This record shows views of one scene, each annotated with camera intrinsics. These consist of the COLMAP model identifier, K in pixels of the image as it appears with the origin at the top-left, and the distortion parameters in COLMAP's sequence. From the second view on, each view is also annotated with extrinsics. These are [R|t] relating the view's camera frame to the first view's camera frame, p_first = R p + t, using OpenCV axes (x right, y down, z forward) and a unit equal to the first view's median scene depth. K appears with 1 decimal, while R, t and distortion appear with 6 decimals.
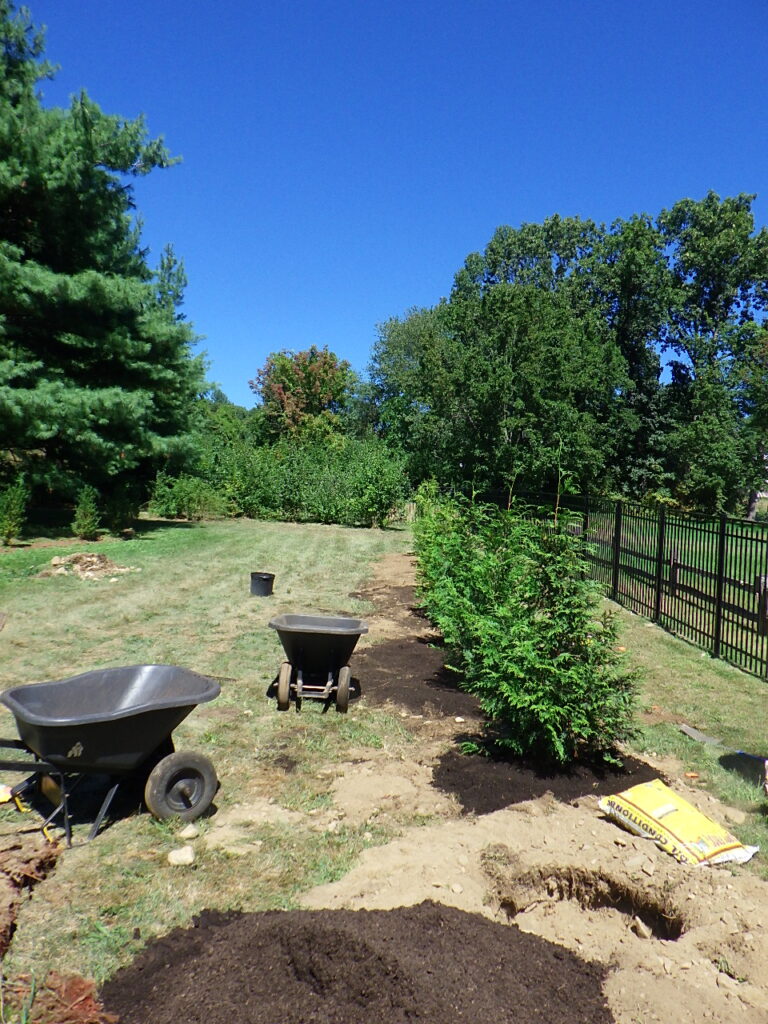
lens RADIAL K [[847.3, 0, 391.1], [0, 847.3, 515.0], [0, 0, 1]] dist [0.005638, -0.018574]
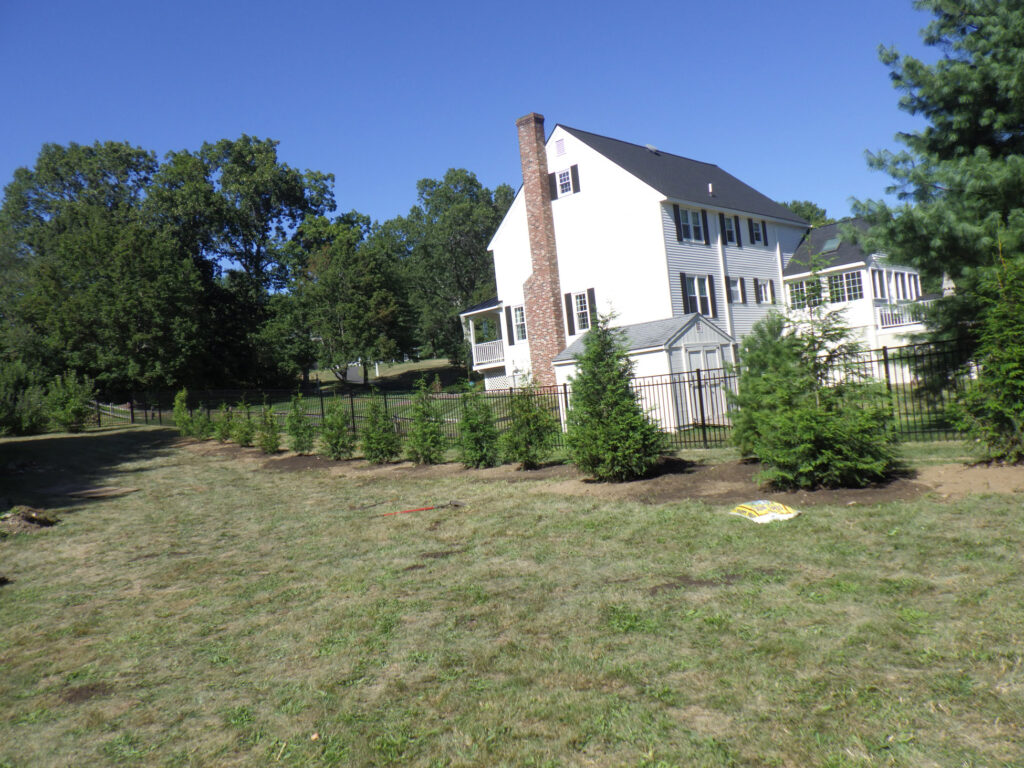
lens RADIAL K [[847.3, 0, 510.4], [0, 847.3, 378.6], [0, 0, 1]] dist [0.005638, -0.018574]
pose [[0.768838, -0.108126, 0.630235, -0.287430], [0.118351, 0.992633, 0.025922, -0.018381], [-0.628395, 0.054659, 0.775972, -0.383690]]
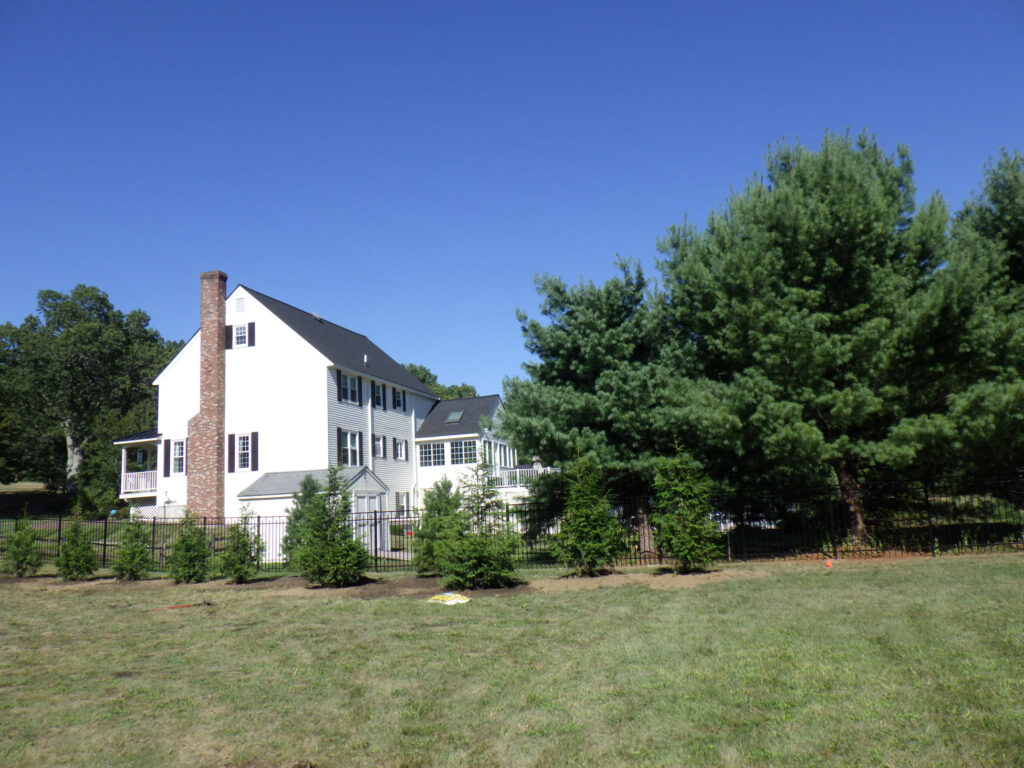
lens RADIAL K [[847.3, 0, 512.8], [0, 847.3, 378.3], [0, 0, 1]] dist [0.005638, -0.018574]
pose [[0.410953, 0.082451, 0.907920, -0.461181], [0.035905, 0.993665, -0.106489, -0.026838], [-0.910949, 0.076361, 0.405389, -0.442925]]
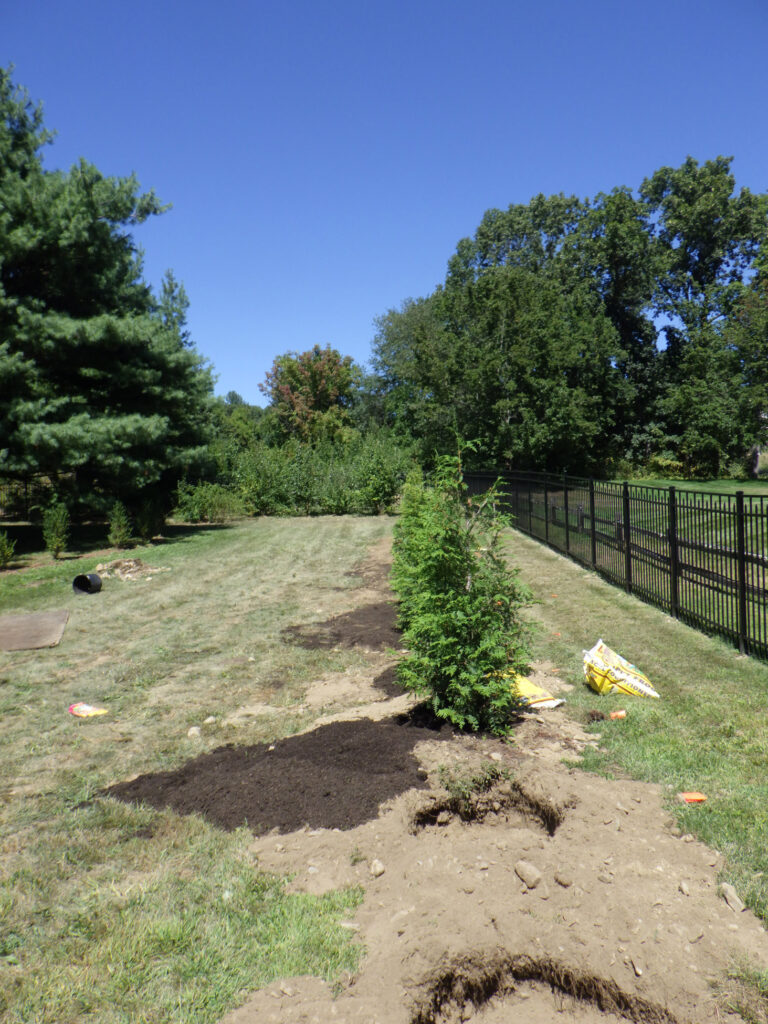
lens RADIAL K [[847.3, 0, 394.8], [0, 847.3, 517.7], [0, 0, 1]] dist [0.005638, -0.018574]
pose [[0.995687, -0.088686, -0.027257, 0.025445], [0.089252, 0.995803, 0.020276, -0.001313], [0.025345, -0.022622, 0.999423, -0.080407]]
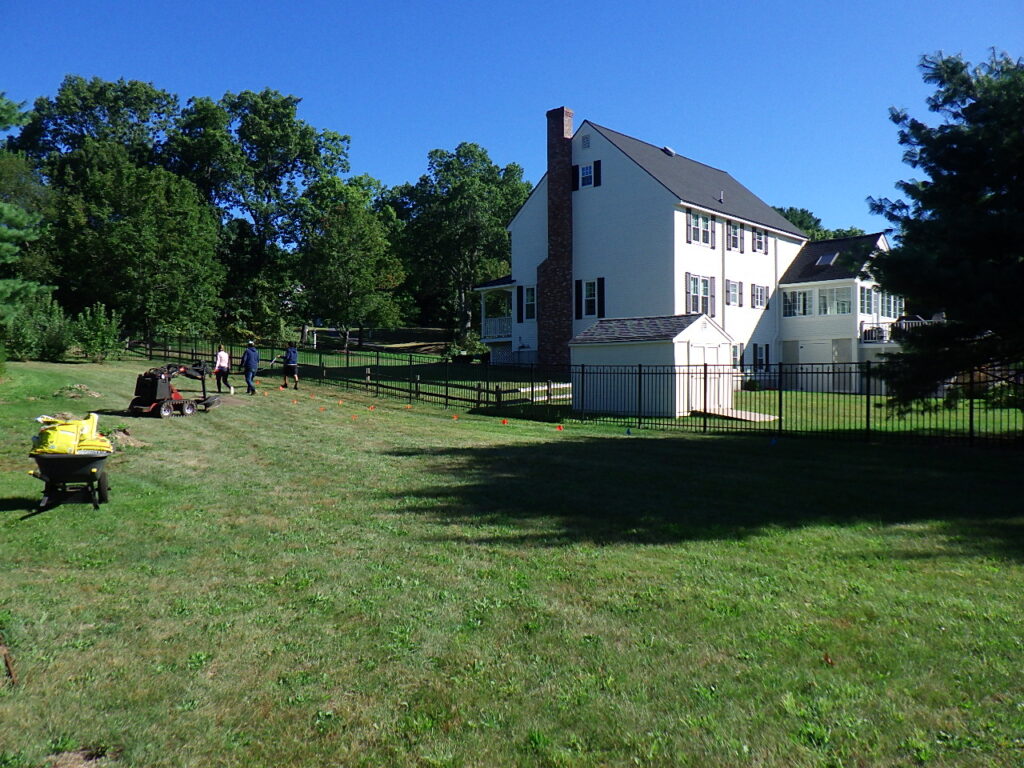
lens RADIAL K [[847.3, 0, 507.4], [0, 847.3, 369.9], [0, 0, 1]] dist [0.005638, -0.018574]
pose [[0.762961, -0.043880, 0.644953, -0.364335], [0.017722, 0.998738, 0.046985, -0.023335], [-0.646201, -0.024418, 0.762776, -0.419544]]
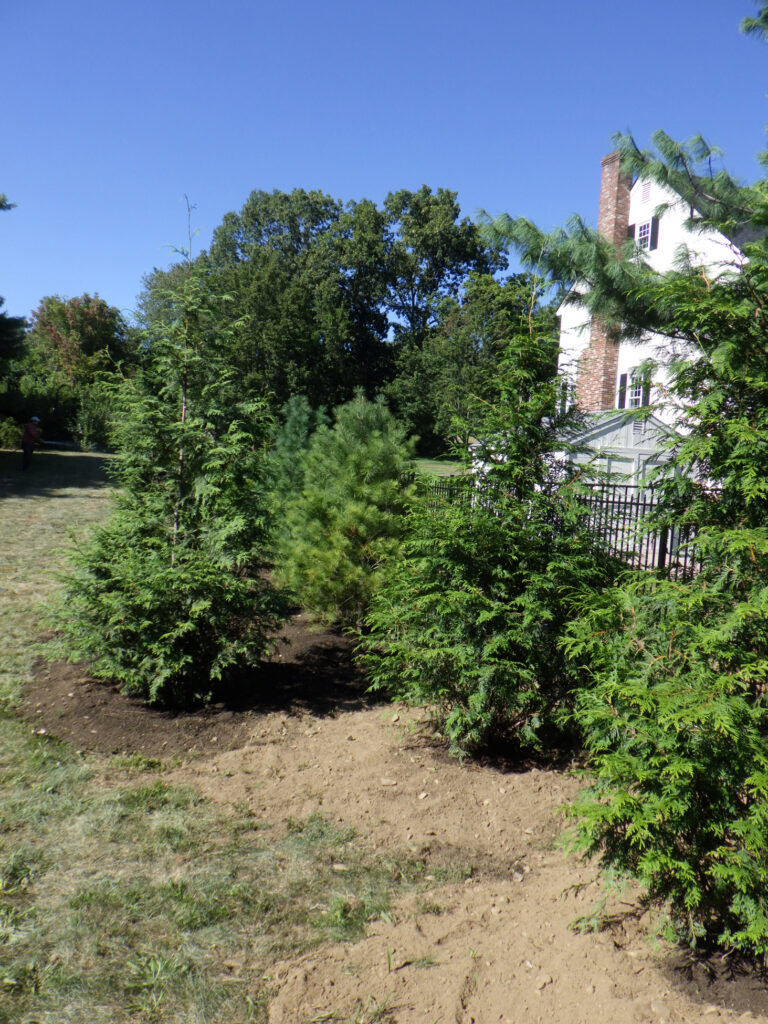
lens RADIAL K [[847.3, 0, 390.8], [0, 847.3, 516.8], [0, 0, 1]] dist [0.005638, -0.018574]
pose [[0.961647, -0.003658, 0.274266, -0.019644], [-0.020358, 0.996201, 0.084669, -0.010177], [-0.273534, -0.087005, 0.957919, -0.397895]]
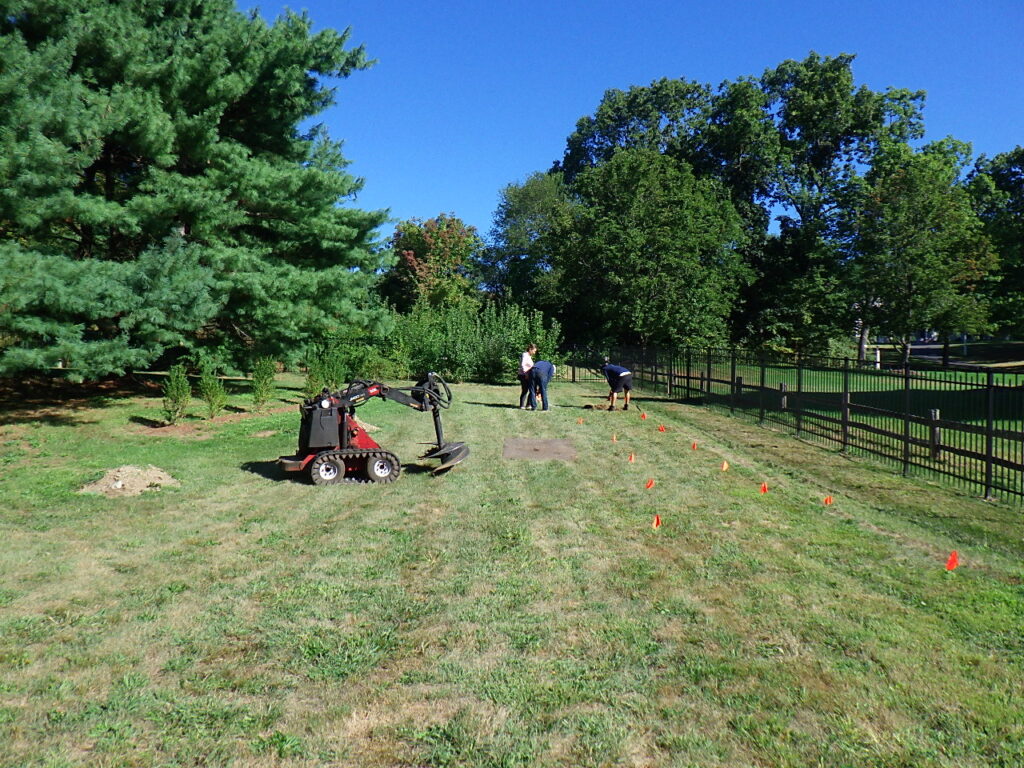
lens RADIAL K [[847.3, 0, 505.7], [0, 847.3, 379.9], [0, 0, 1]] dist [0.005638, -0.018574]
pose [[0.999134, -0.036720, 0.019547, -0.070778], [0.036549, 0.999291, 0.009068, -0.001578], [-0.019866, -0.008346, 0.999768, -0.079826]]
